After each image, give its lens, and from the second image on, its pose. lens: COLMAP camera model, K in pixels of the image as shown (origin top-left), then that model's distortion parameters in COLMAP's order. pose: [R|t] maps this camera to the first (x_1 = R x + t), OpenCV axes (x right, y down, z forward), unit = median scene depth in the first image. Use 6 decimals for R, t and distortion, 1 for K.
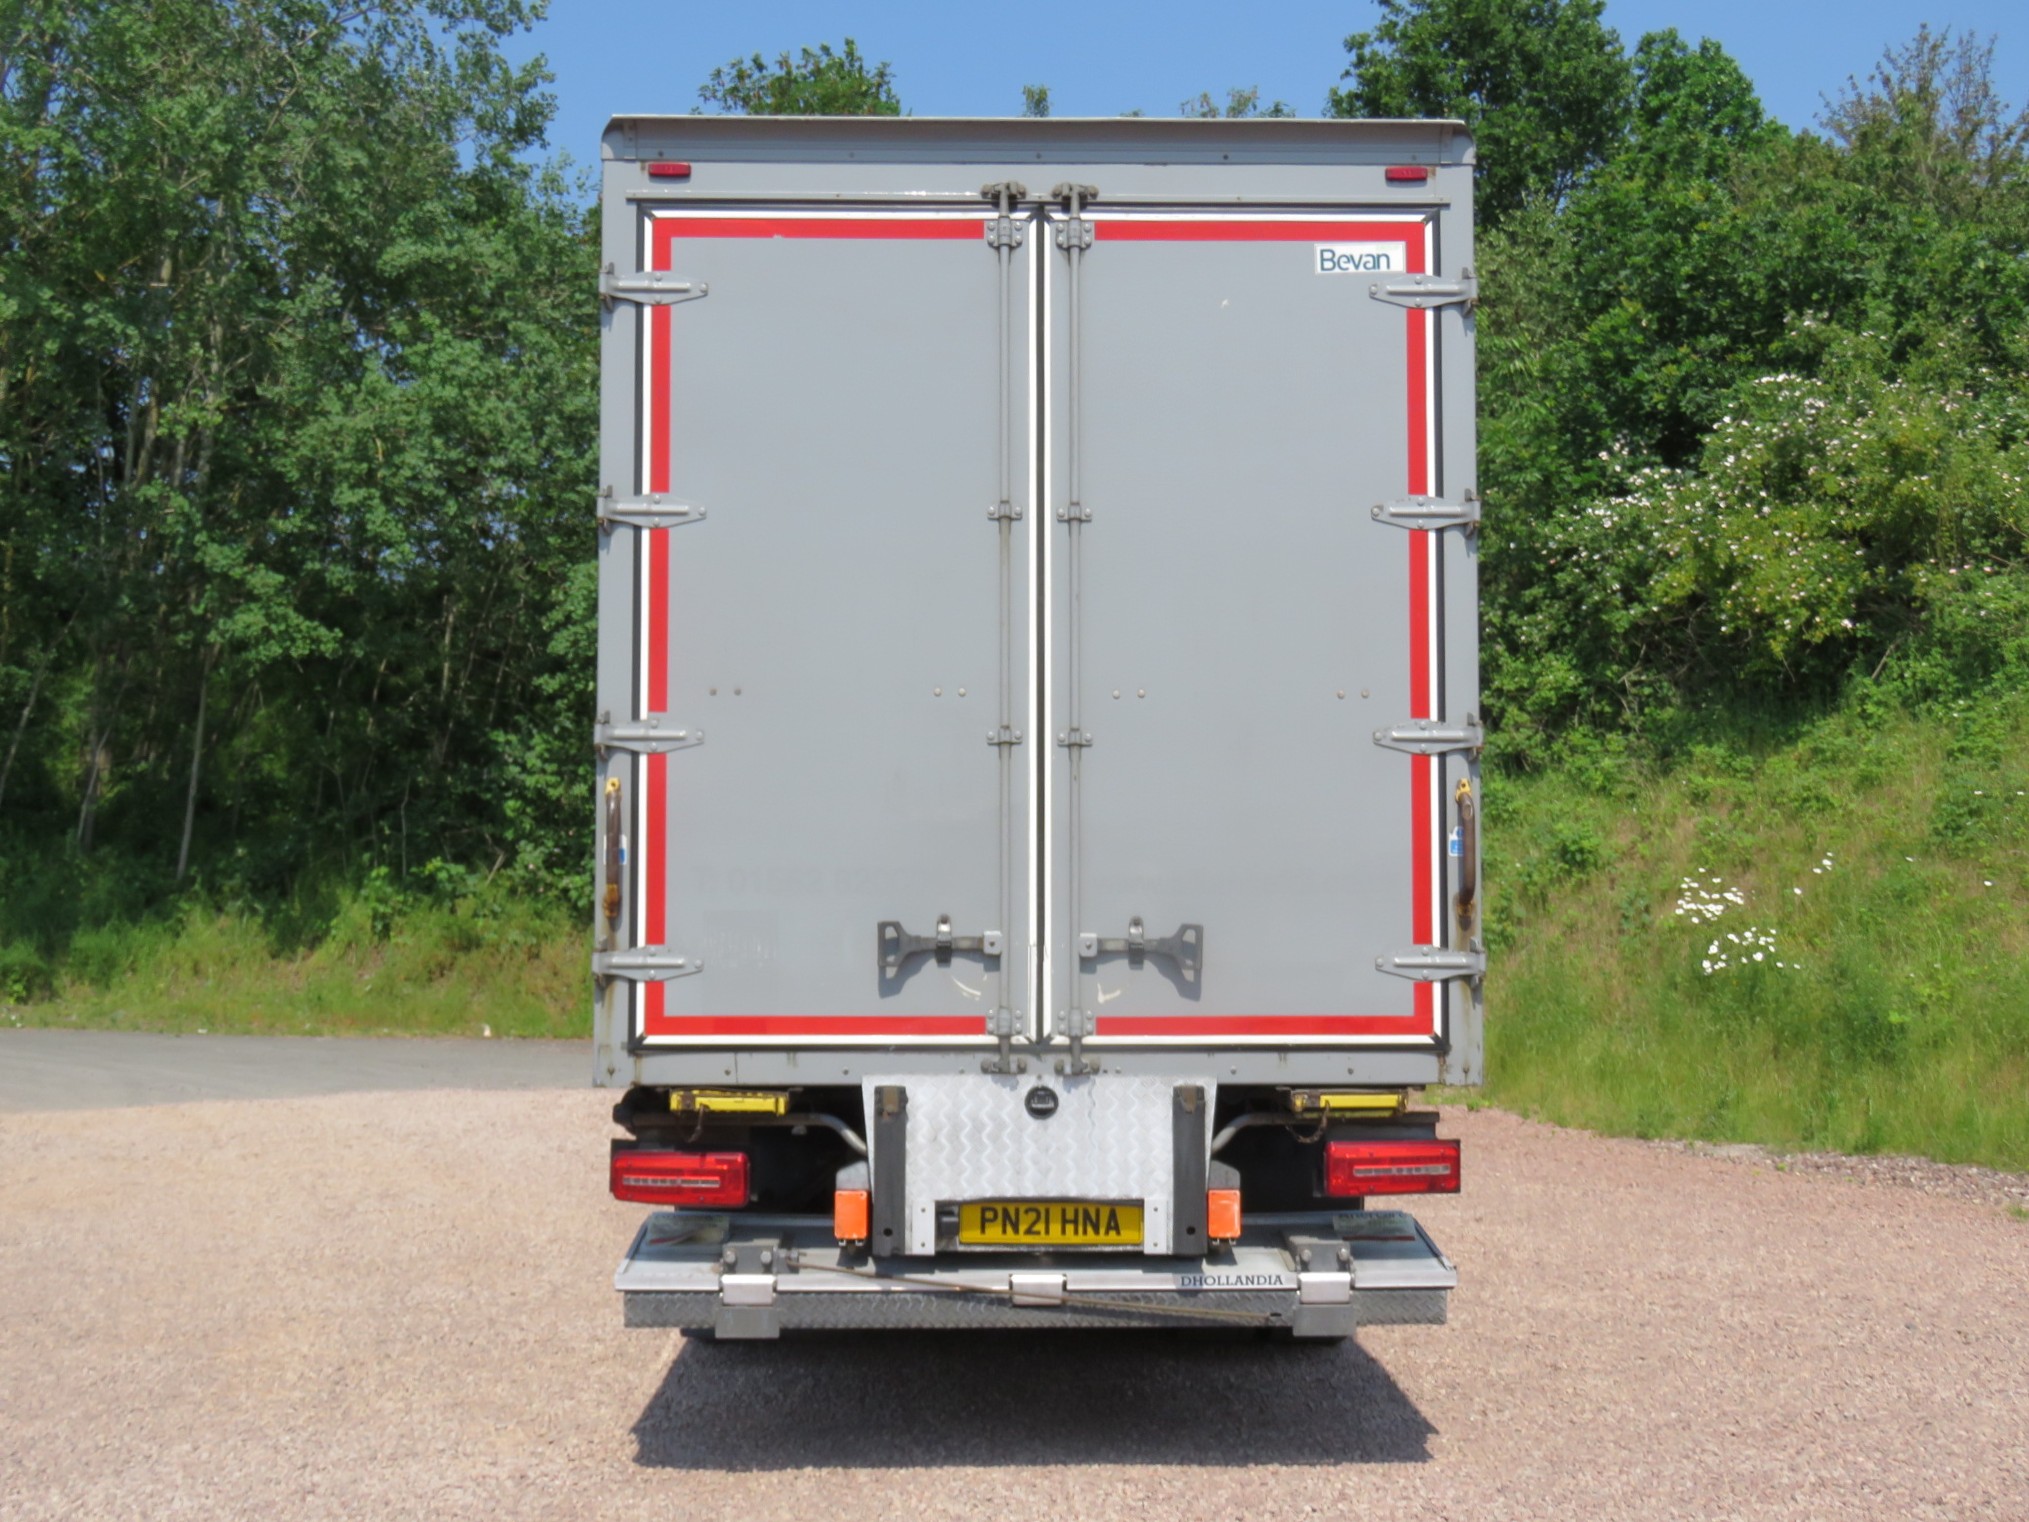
lens RADIAL K [[2405.3, 0, 1027.0], [0, 2405.3, 747.7], [0, 0, 1]] dist [0.057079, -0.006190]
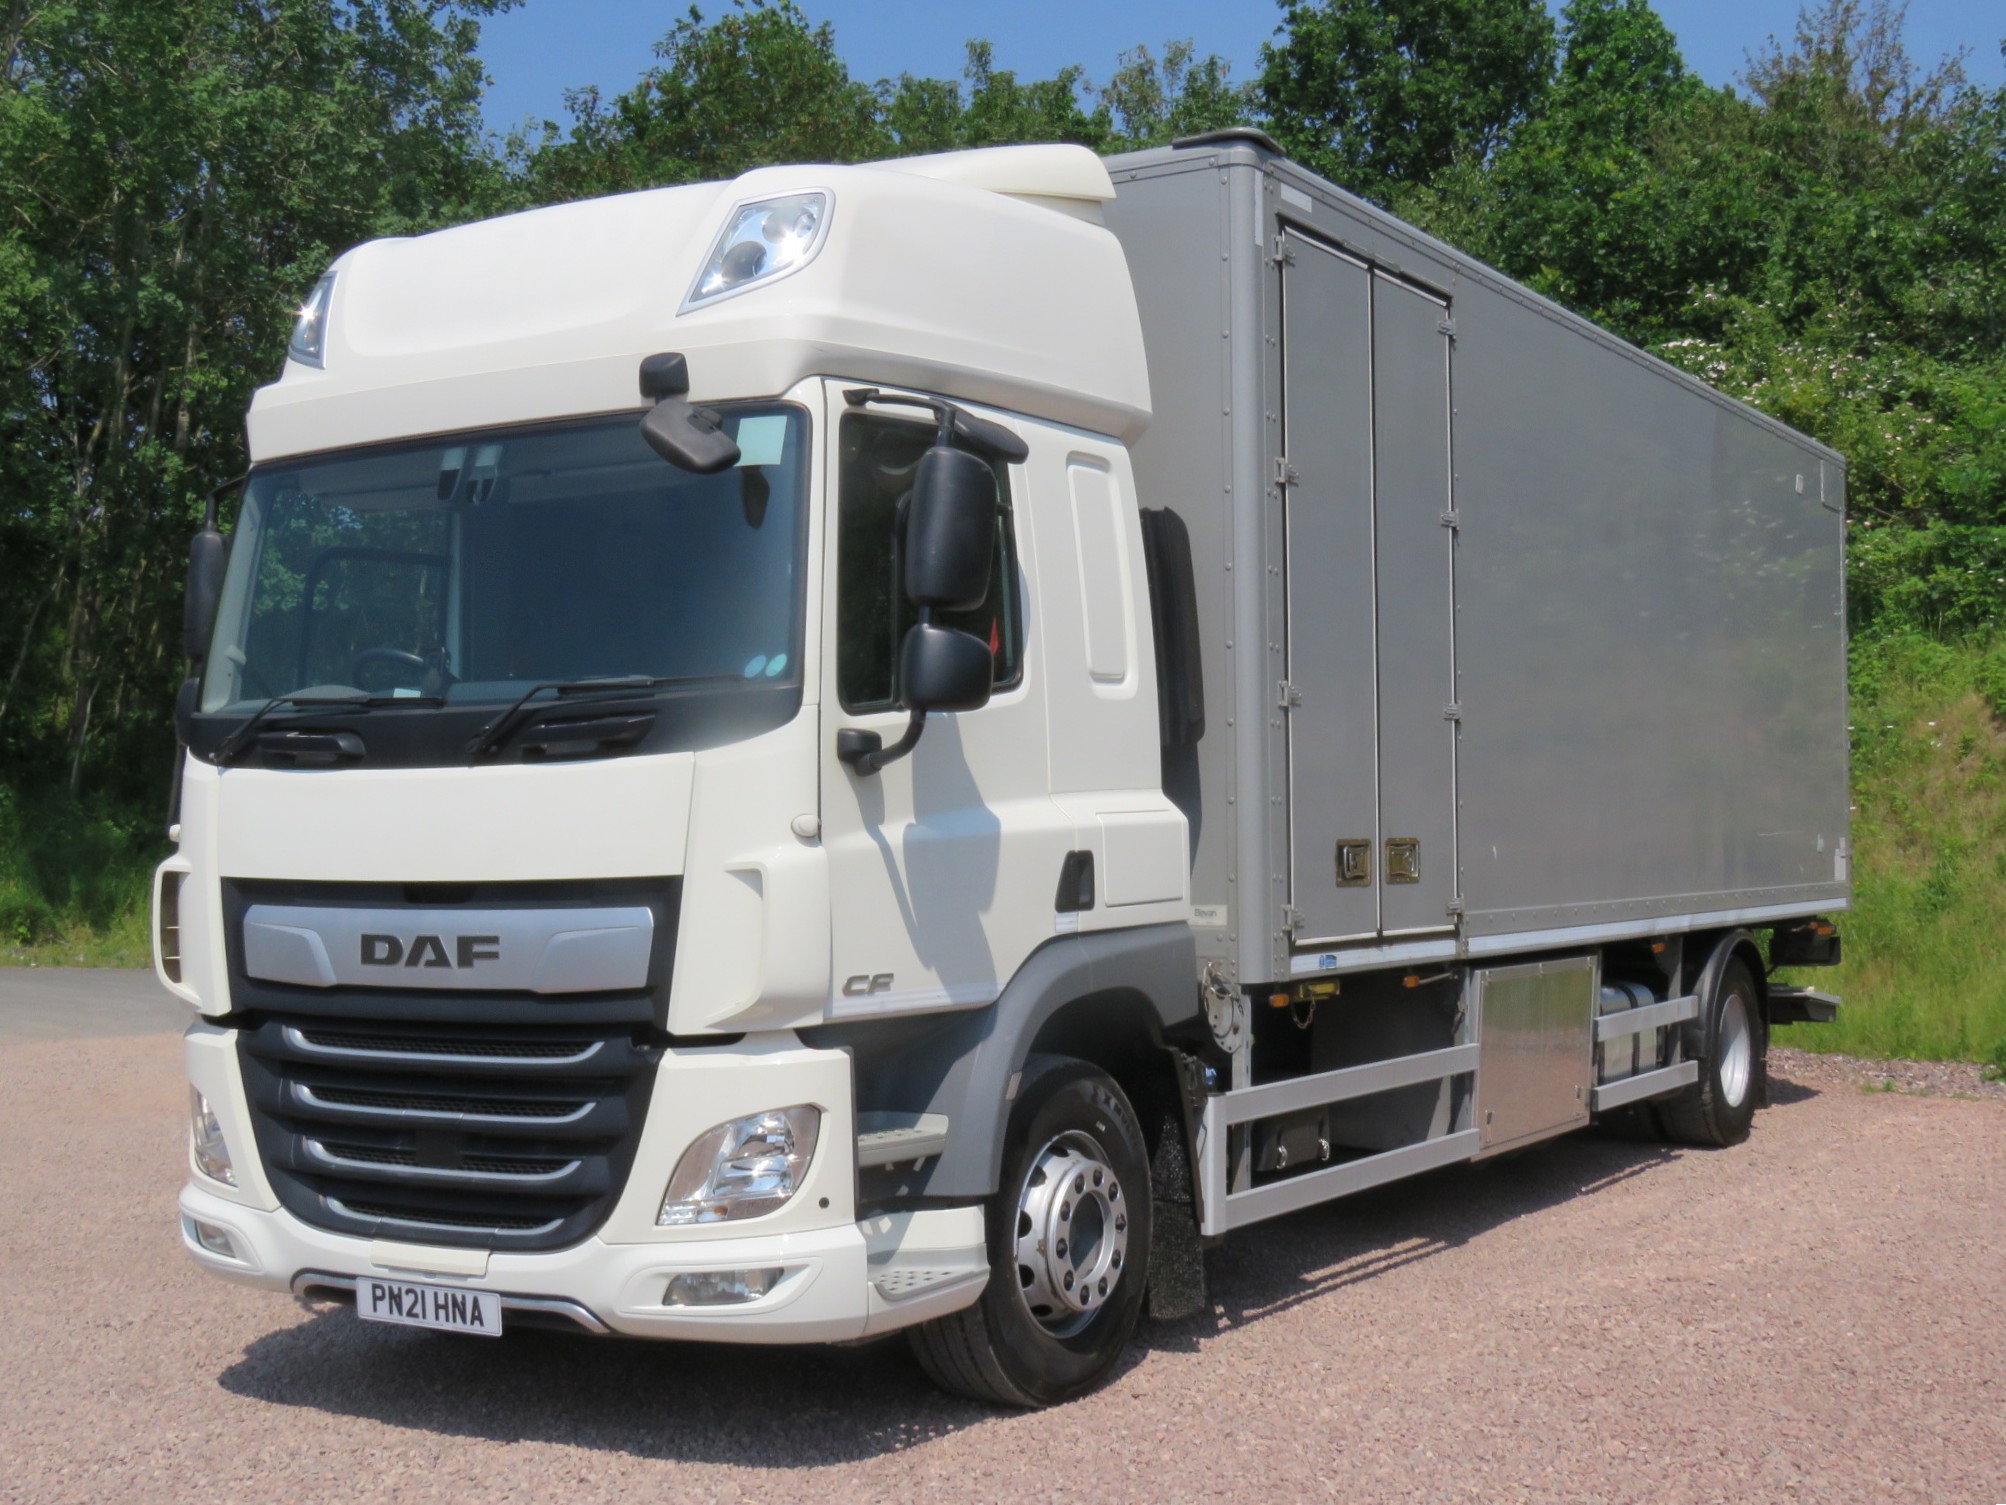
lens RADIAL K [[2583.4, 0, 1003.0], [0, 2583.4, 752.5], [0, 0, 1]] dist [0.014521, -0.001885]
pose [[0.999652, -0.008359, 0.025034, -0.019381], [0.007826, 0.999742, 0.021341, 0.001628], [-0.025206, -0.021138, 0.999459, -0.127783]]
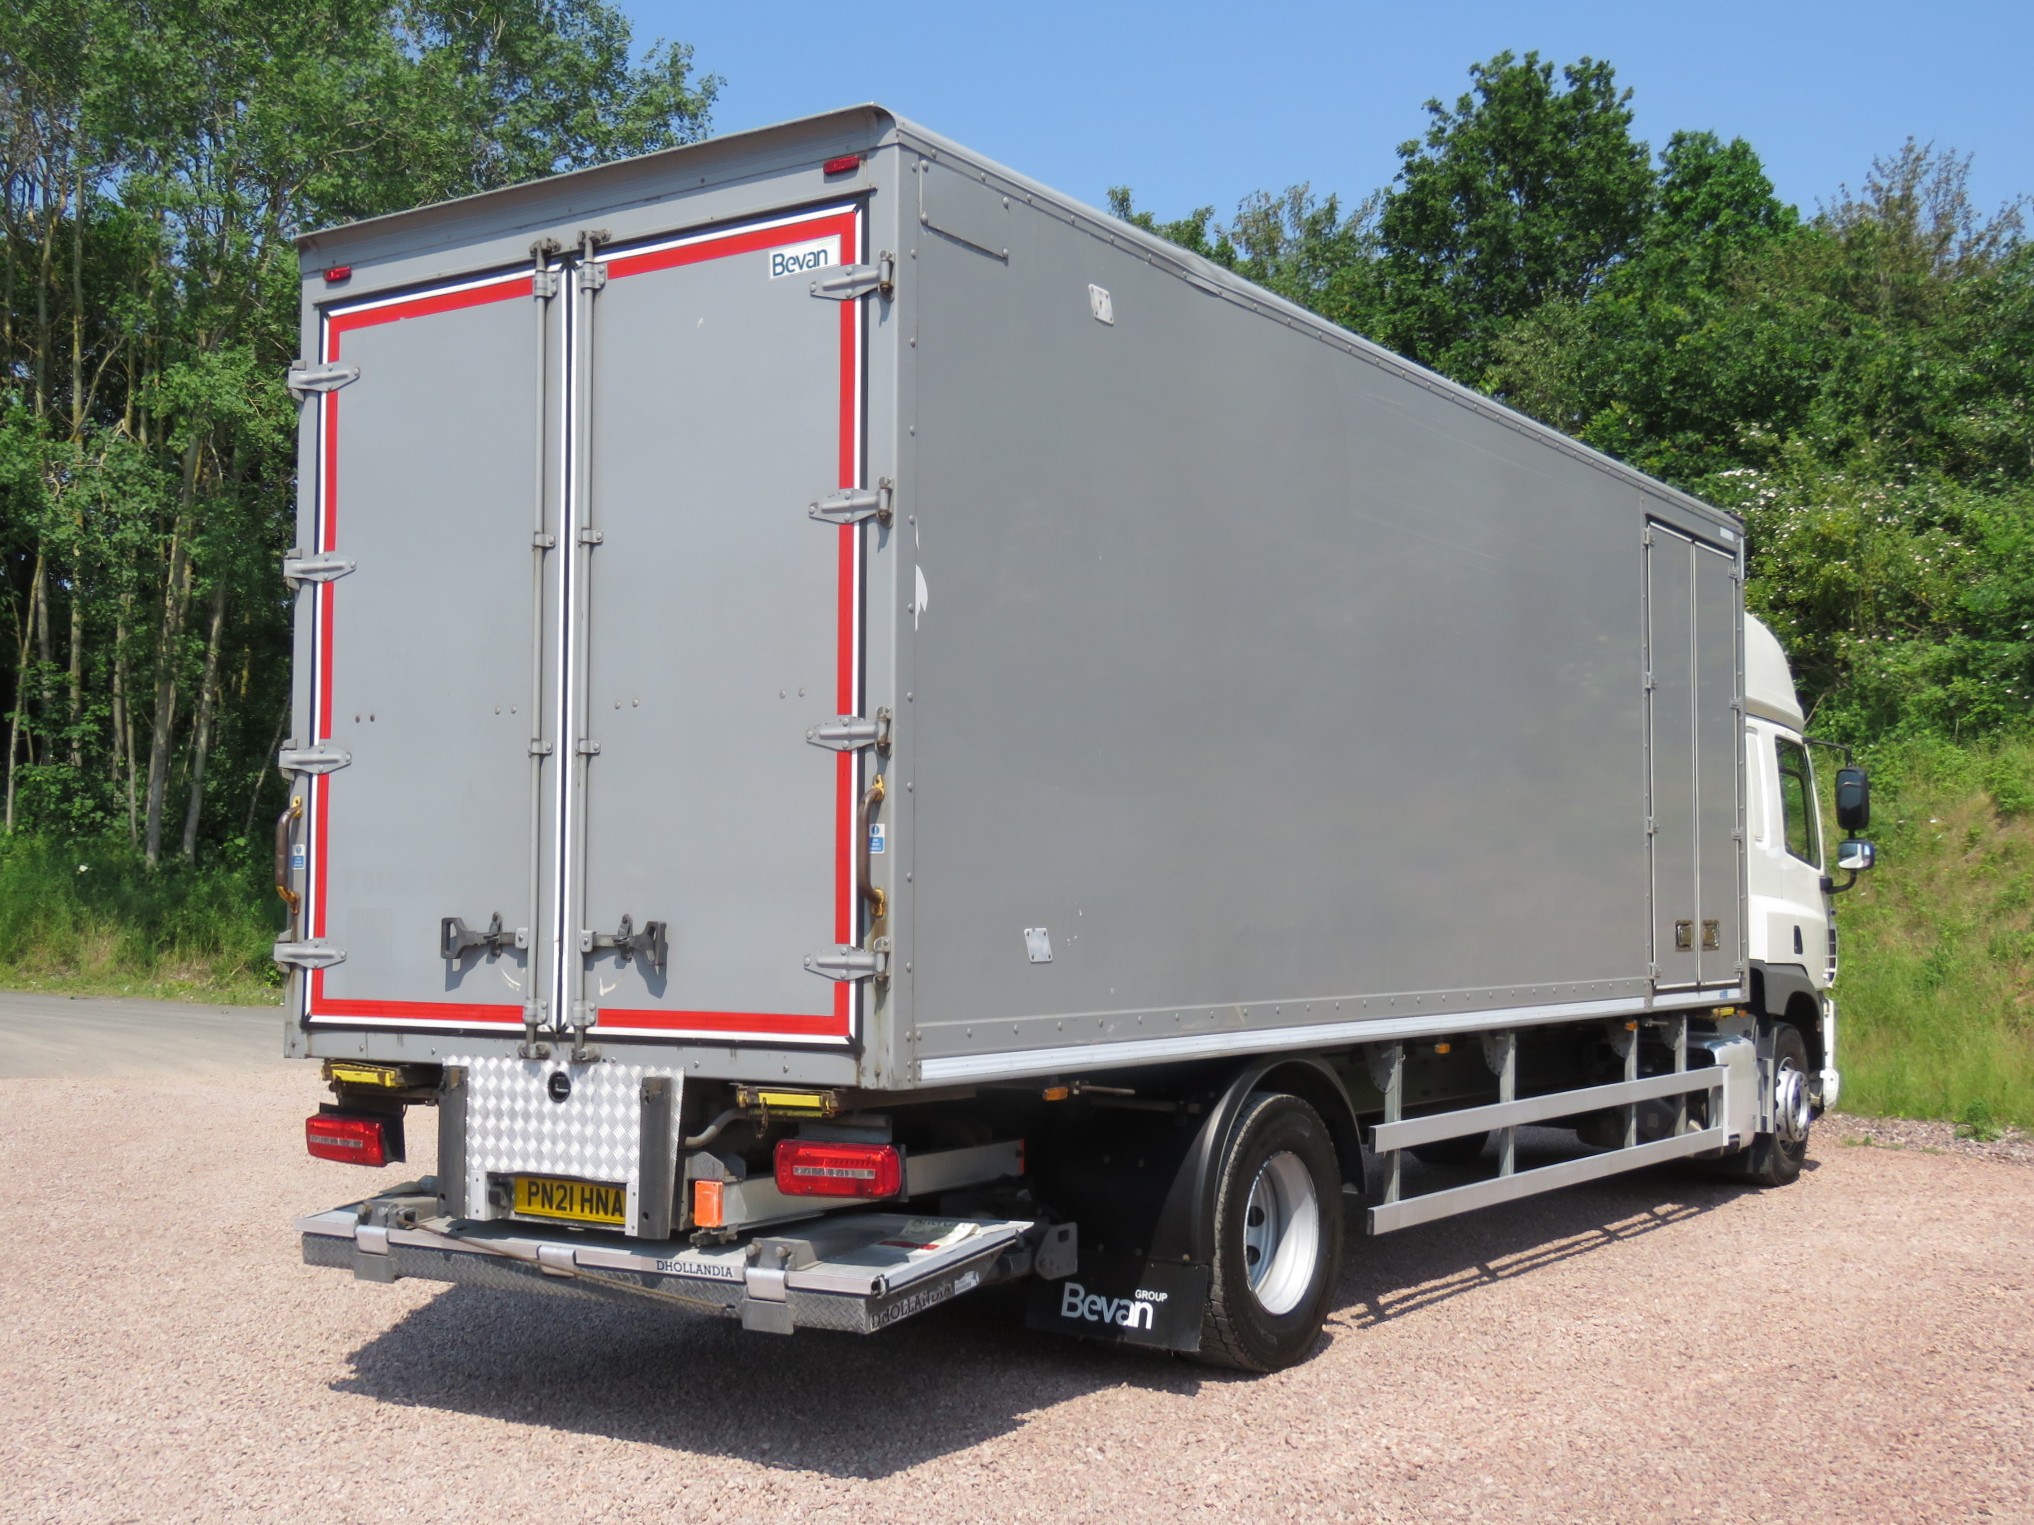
lens RADIAL K [[2452.6, 0, 1013.1], [0, 2452.6, 720.0], [0, 0, 1]] dist [0.018336, -0.008979]
pose [[0.998971, 0.002532, -0.045279, 0.007403], [-0.003346, 0.999834, -0.017896, -0.006699], [0.045227, 0.018030, 0.998814, -0.208001]]
